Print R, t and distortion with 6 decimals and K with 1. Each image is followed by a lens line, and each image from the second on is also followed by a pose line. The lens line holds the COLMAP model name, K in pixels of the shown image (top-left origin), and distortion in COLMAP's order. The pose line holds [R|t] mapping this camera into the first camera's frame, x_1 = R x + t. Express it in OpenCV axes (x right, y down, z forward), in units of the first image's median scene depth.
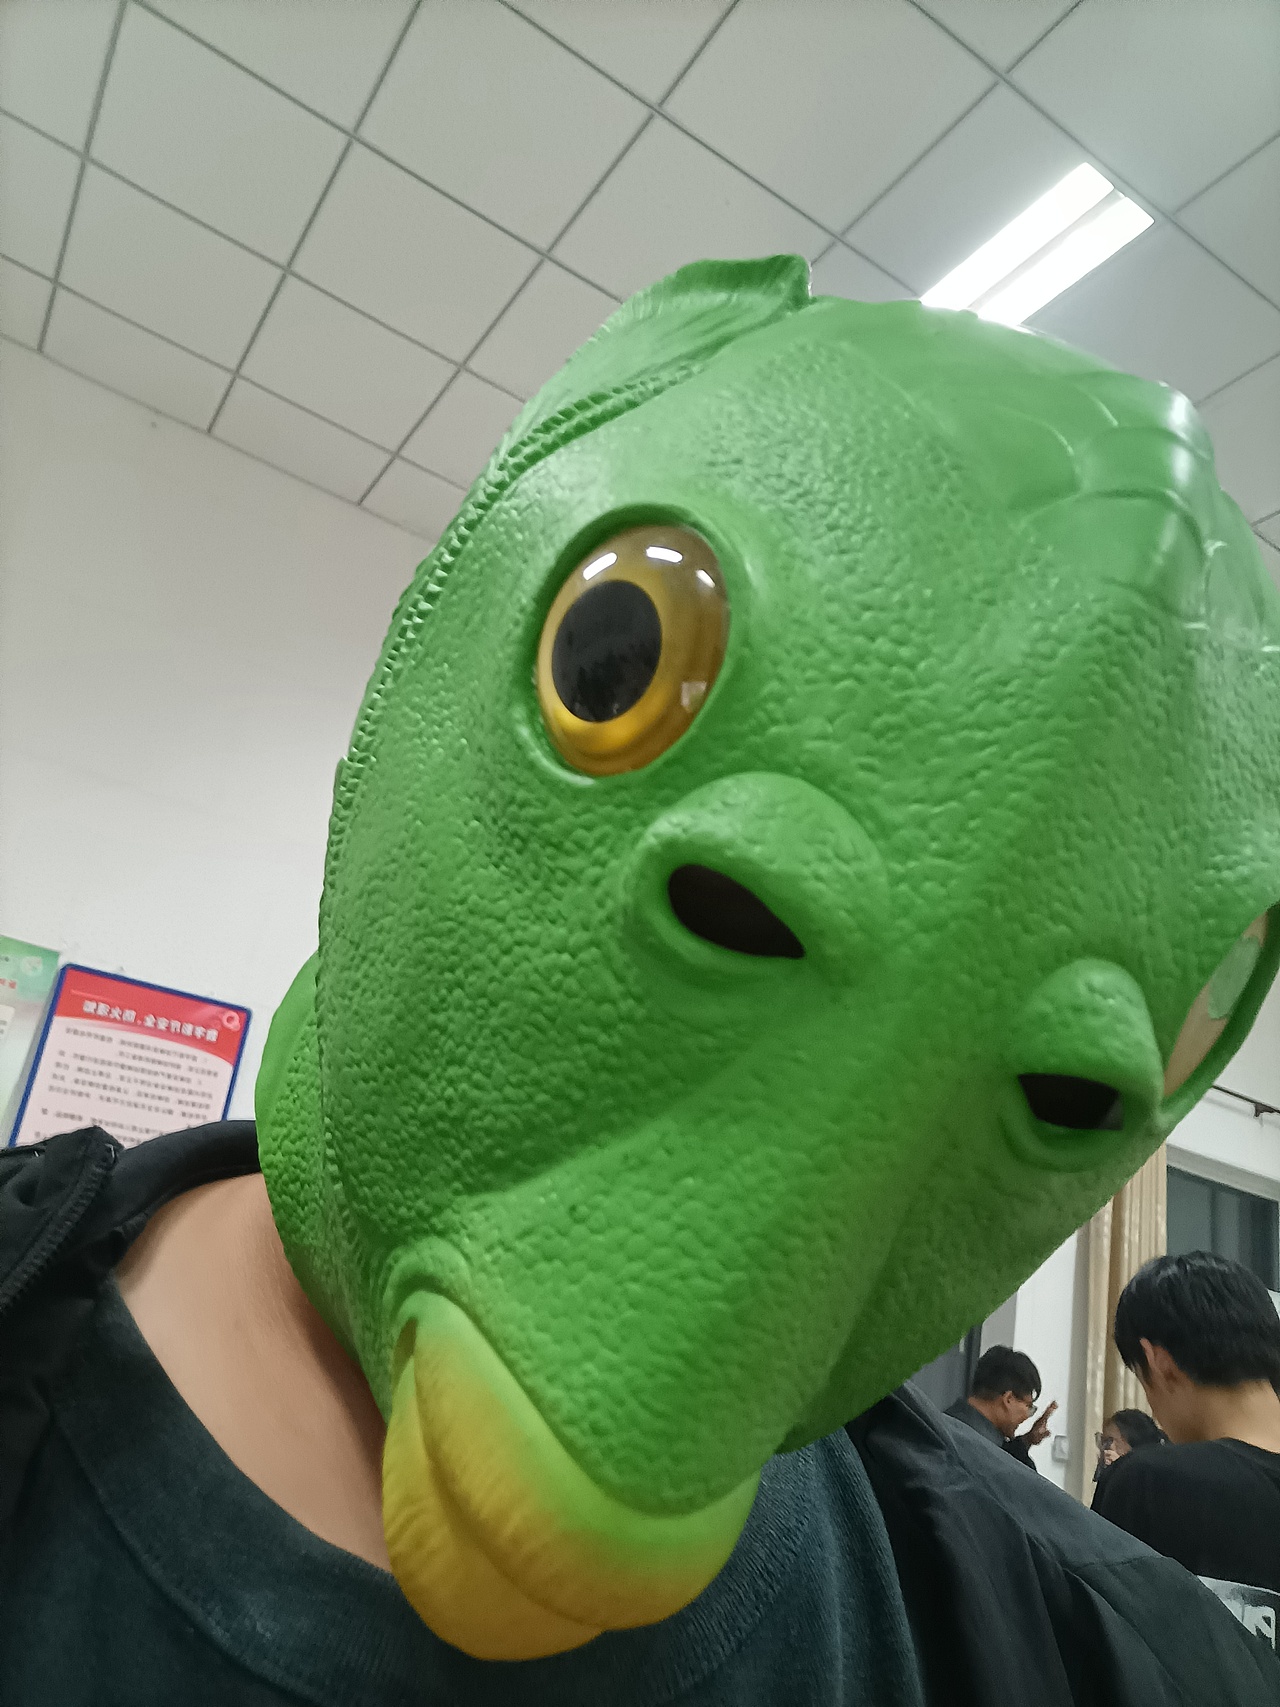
lens RADIAL K [[1341.2, 0, 640.0], [0, 1341.2, 853.5], [0, 0, 1]] dist [-0.002597, -0.007141]
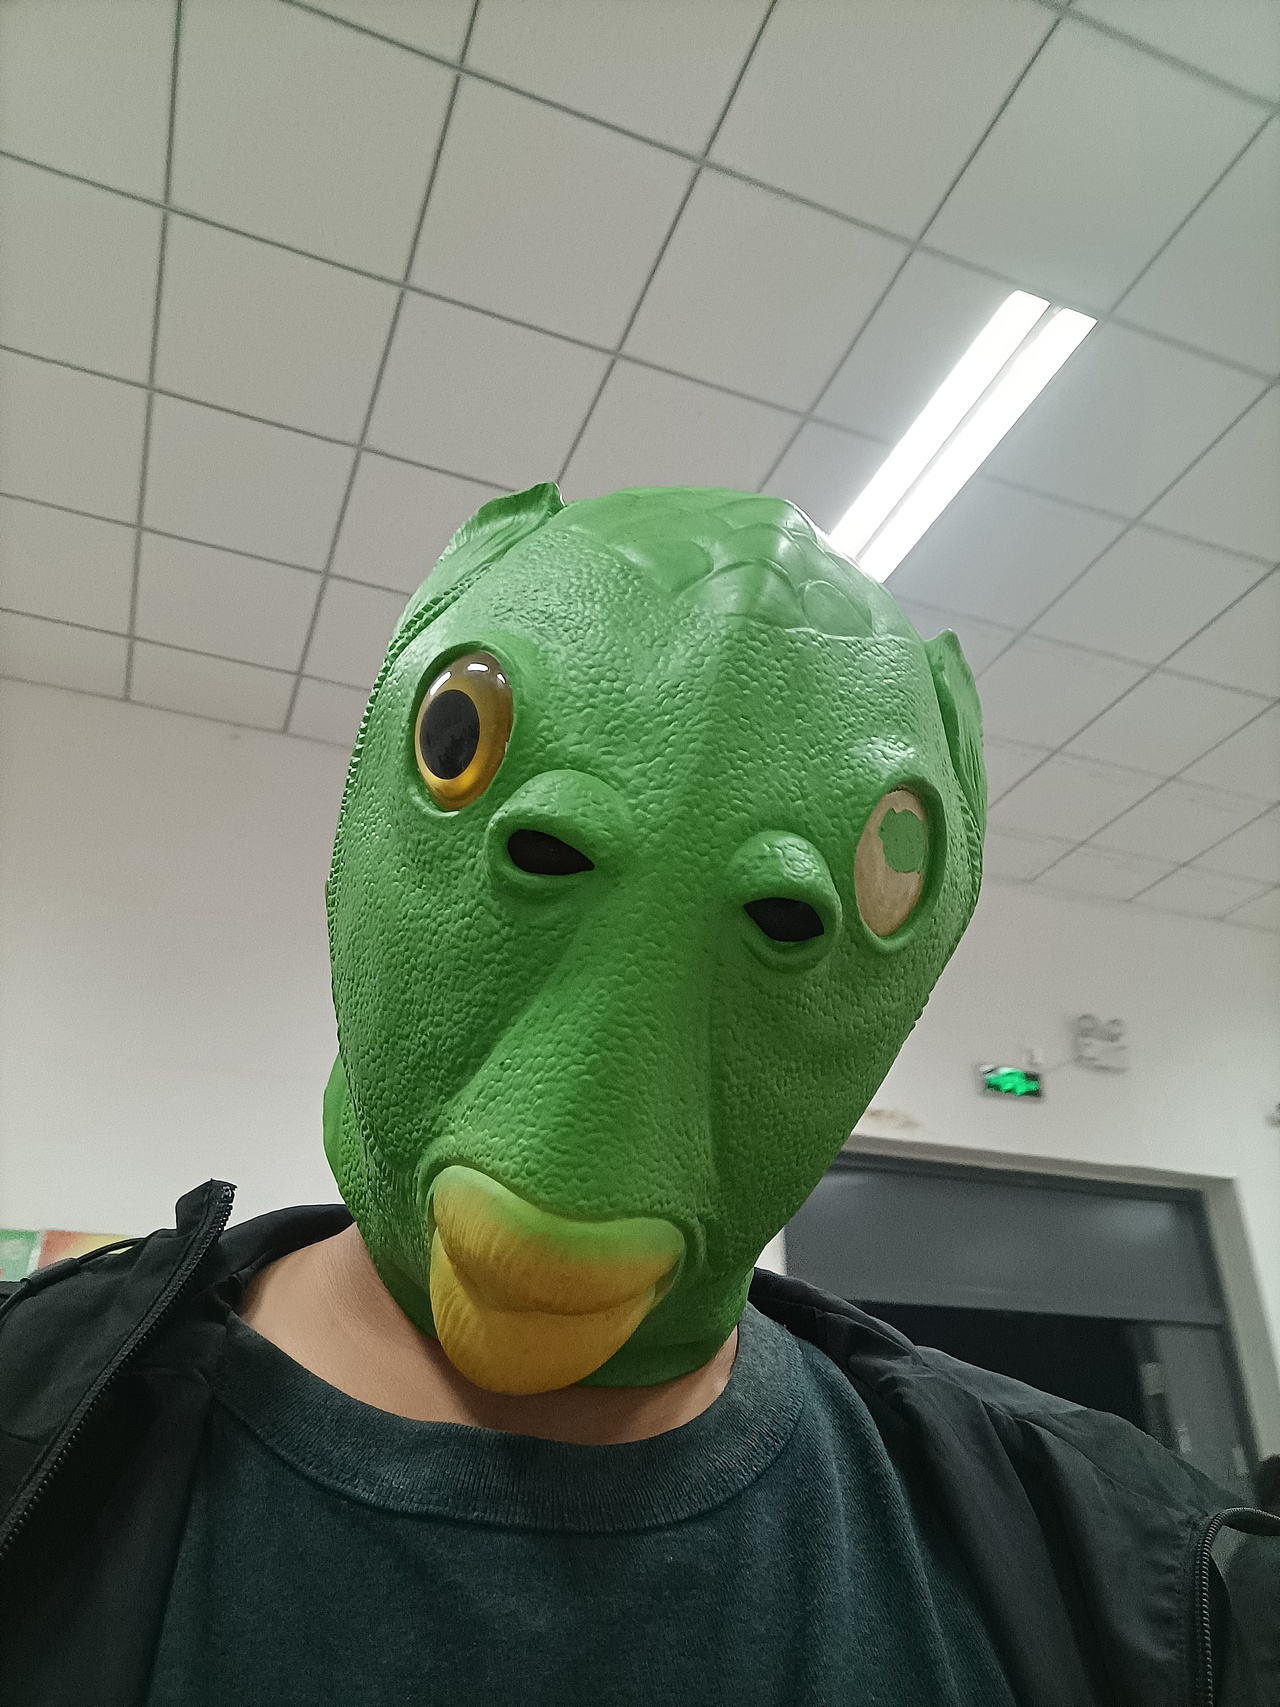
lens RADIAL K [[1322.5, 0, 679.7], [0, 1322.5, 856.5], [0, 0, 1]] dist [0.175474, -0.518083]
pose [[0.968126, -0.250388, 0.006207, 0.205773], [0.248010, 0.954879, -0.163392, 0.337750], [0.034985, 0.159723, 0.986542, -0.584580]]
